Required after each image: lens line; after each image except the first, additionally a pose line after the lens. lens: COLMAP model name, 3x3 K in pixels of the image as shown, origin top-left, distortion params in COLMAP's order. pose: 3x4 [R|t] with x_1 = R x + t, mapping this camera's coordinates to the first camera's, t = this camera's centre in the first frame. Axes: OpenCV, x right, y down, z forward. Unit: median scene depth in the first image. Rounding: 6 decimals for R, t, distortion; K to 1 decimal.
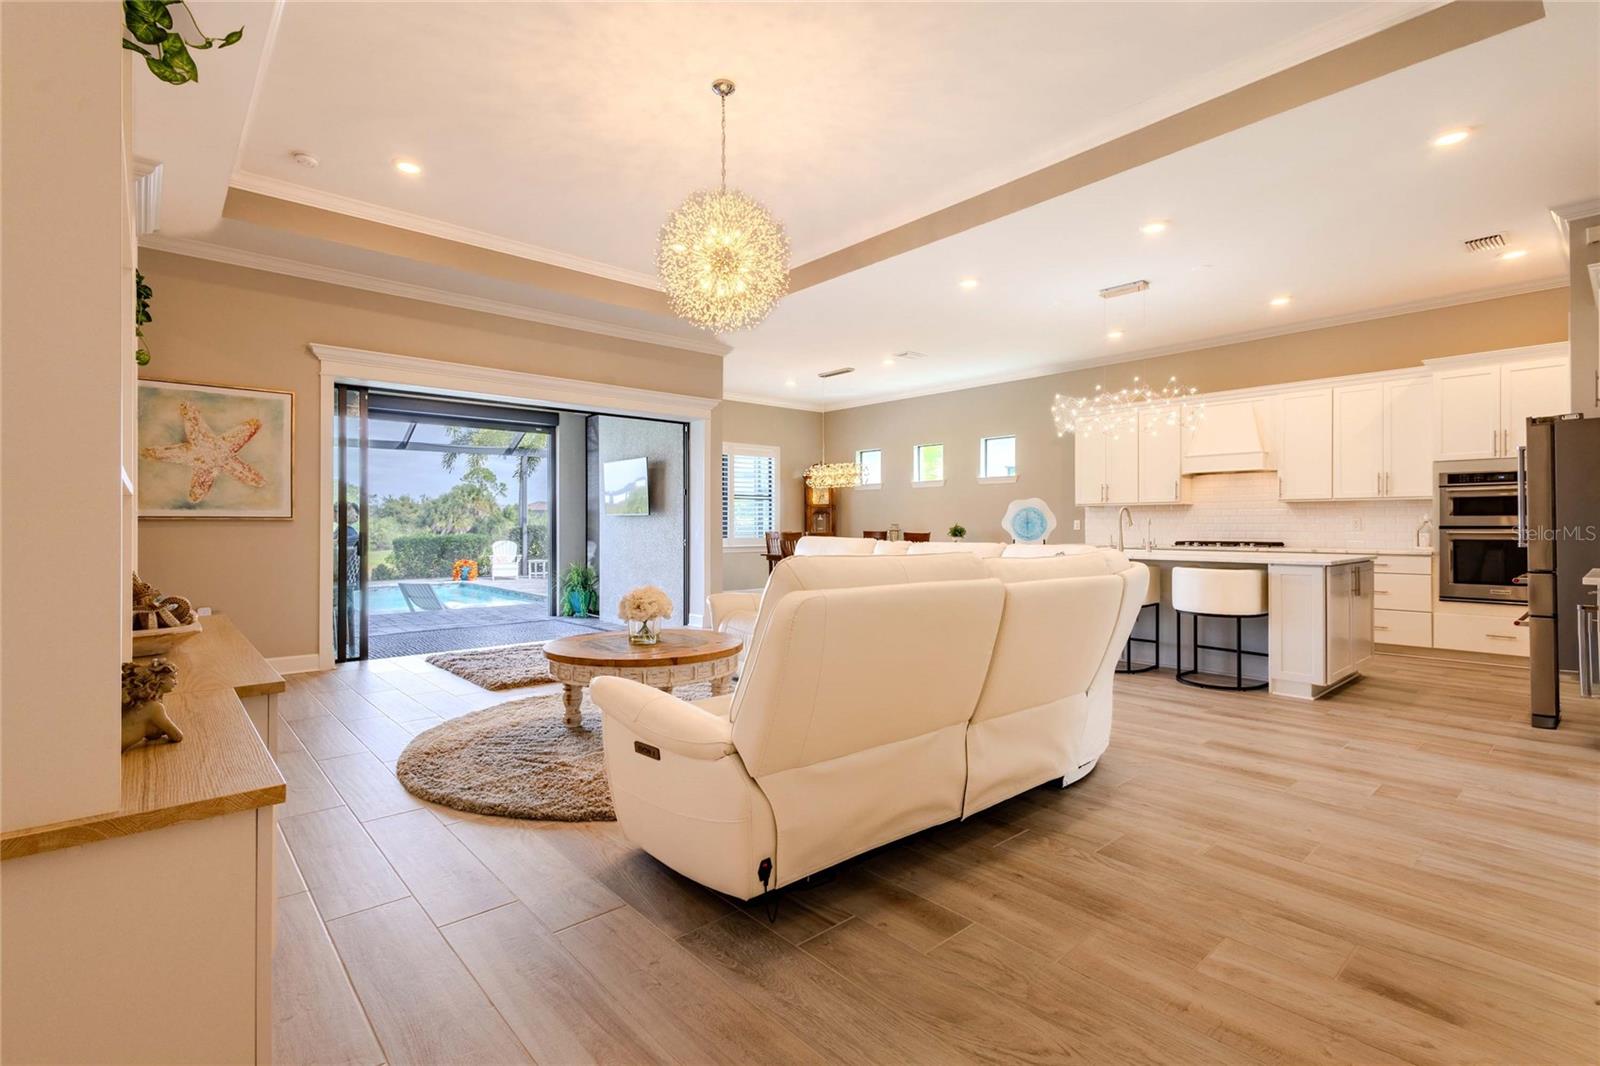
lens RADIAL K [[736.2, 0, 799.9], [0, 736.2, 528.3], [0, 0, 1]] dist [0.003306, 0.000135]
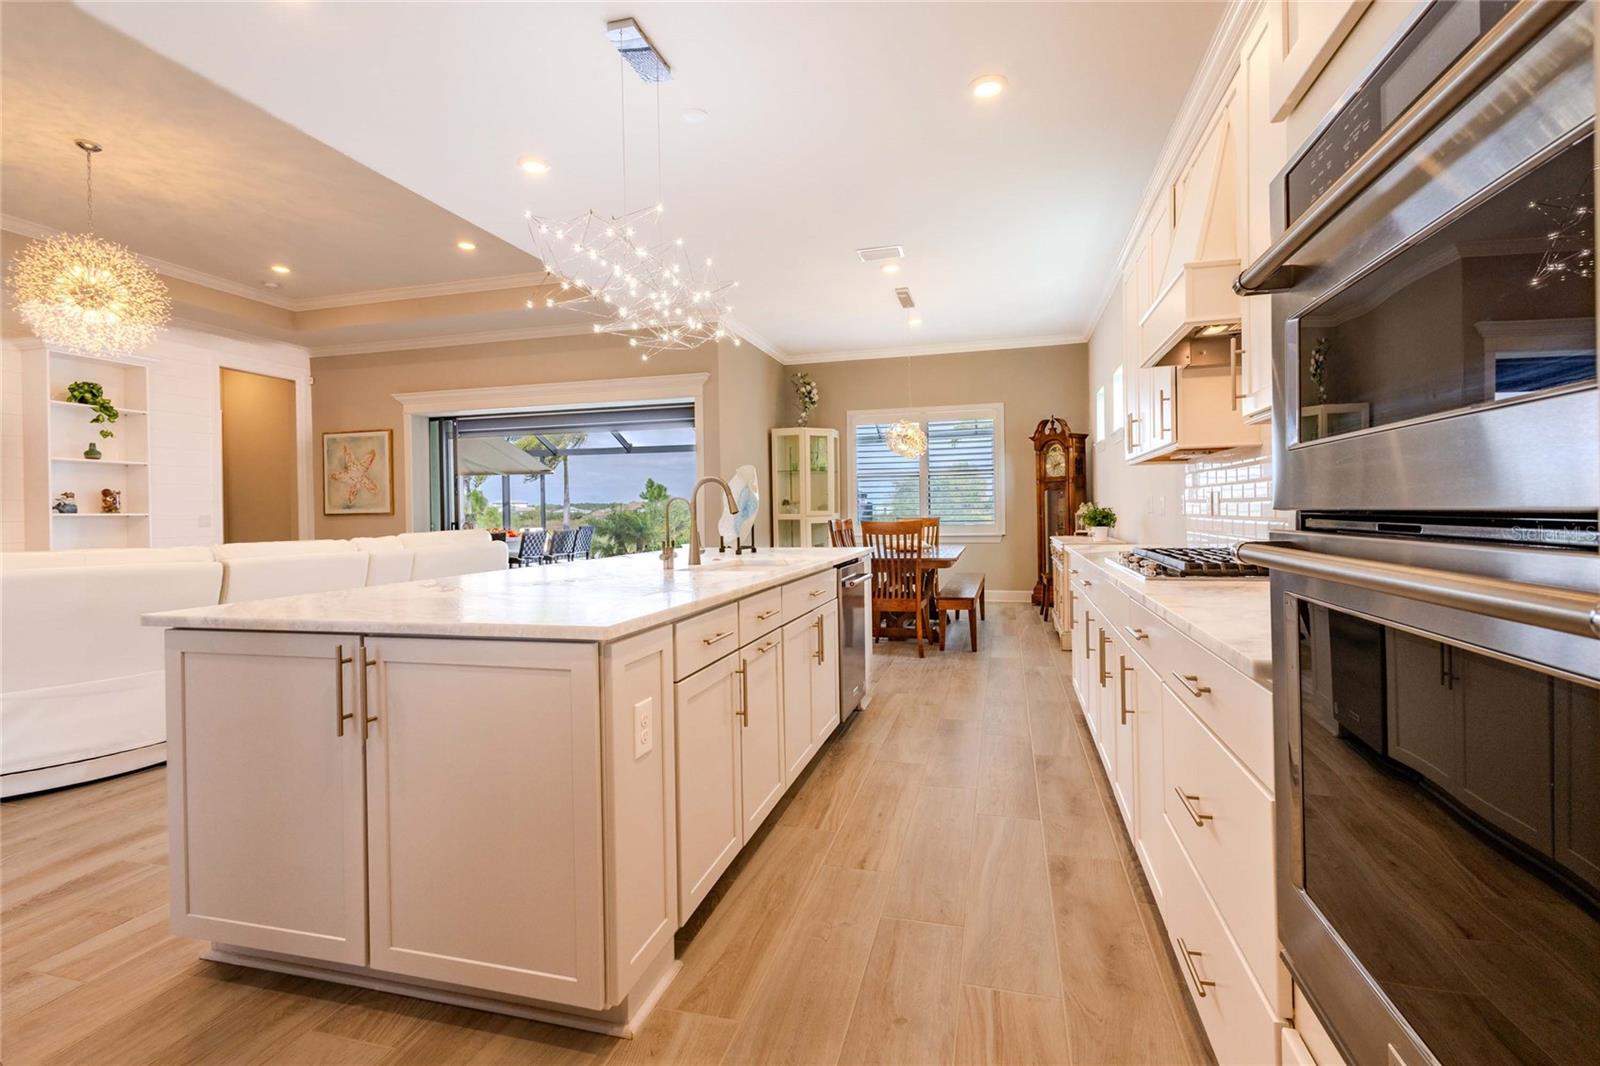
lens RADIAL K [[736.2, 0, 801.7], [0, 736.2, 525.4], [0, 0, 1]] dist [0.003306, 0.000135]
pose [[0.548140, 0.000452, -0.836386, 1.054385], [0.011034, 0.999909, 0.007771, 0.008609], [0.836313, -0.013488, 0.548086, 0.906836]]
